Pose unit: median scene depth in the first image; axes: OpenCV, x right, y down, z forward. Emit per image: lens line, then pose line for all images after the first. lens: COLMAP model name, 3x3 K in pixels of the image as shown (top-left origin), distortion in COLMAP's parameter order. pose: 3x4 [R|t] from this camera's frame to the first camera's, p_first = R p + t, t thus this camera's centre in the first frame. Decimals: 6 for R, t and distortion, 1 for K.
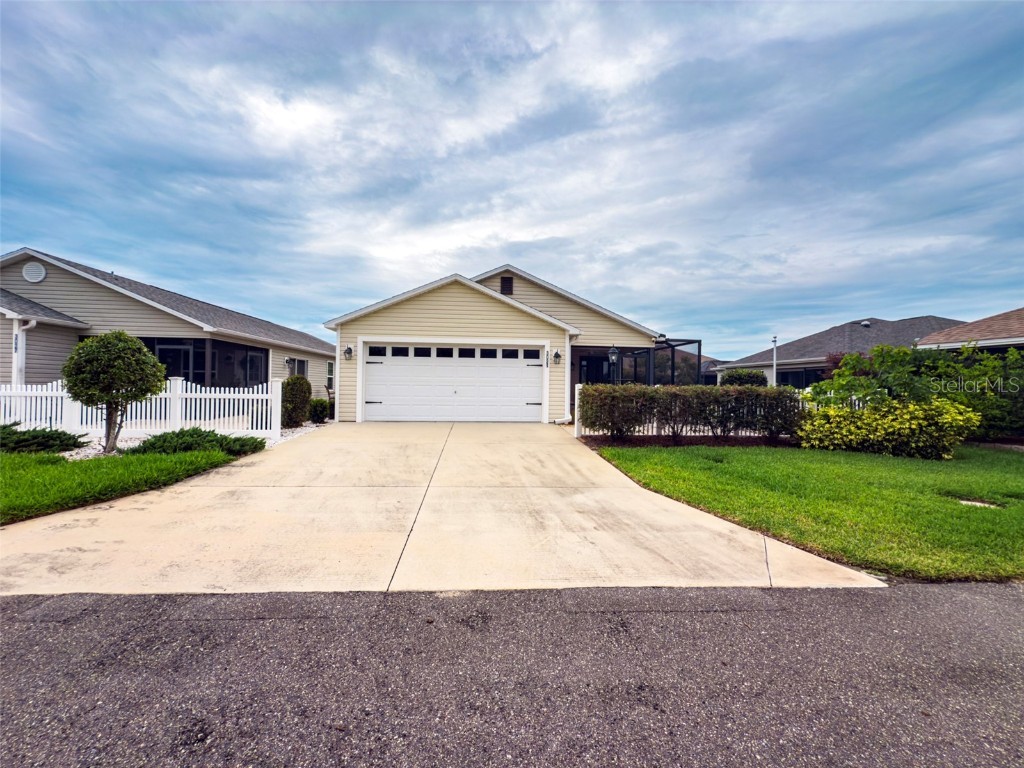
lens RADIAL K [[409.8, 0, 510.2], [0, 409.8, 382.2], [0, 0, 1]] dist [0.000340, 0.000010]
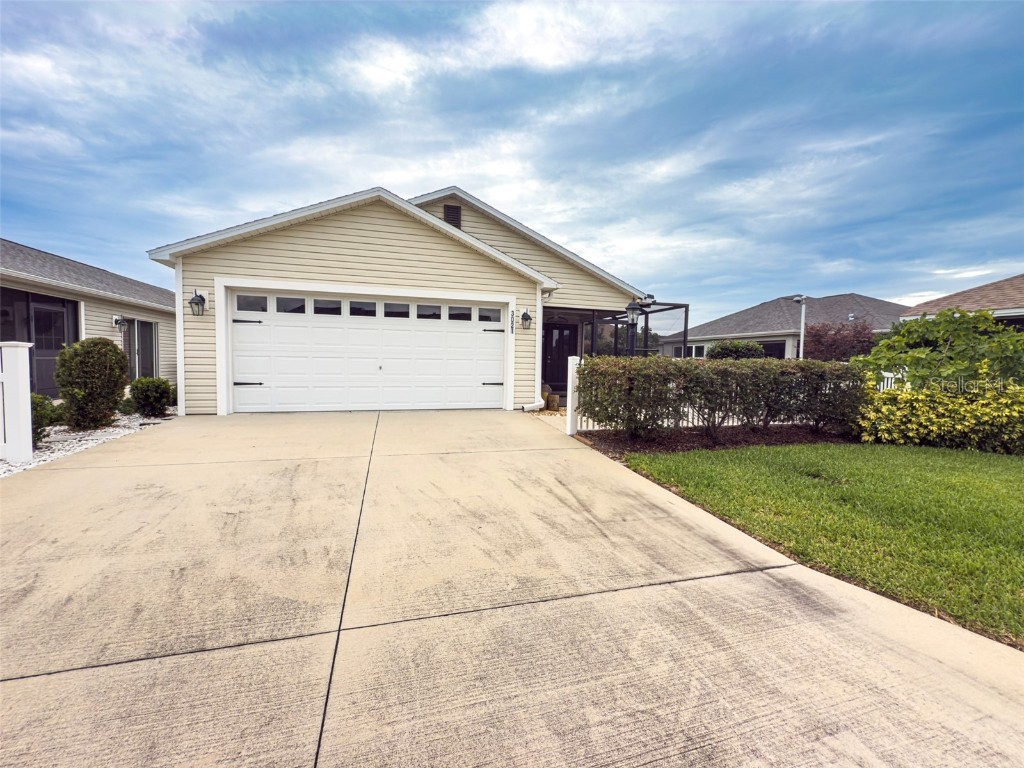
lens RADIAL K [[409.8, 0, 510.2], [0, 409.8, 382.2], [0, 0, 1]] dist [0.000340, 0.000010]
pose [[0.980557, -0.006617, 0.196122, -0.056563], [-0.005643, 0.998067, 0.061885, 0.004979], [-0.196153, -0.061789, 0.978625, 0.293040]]
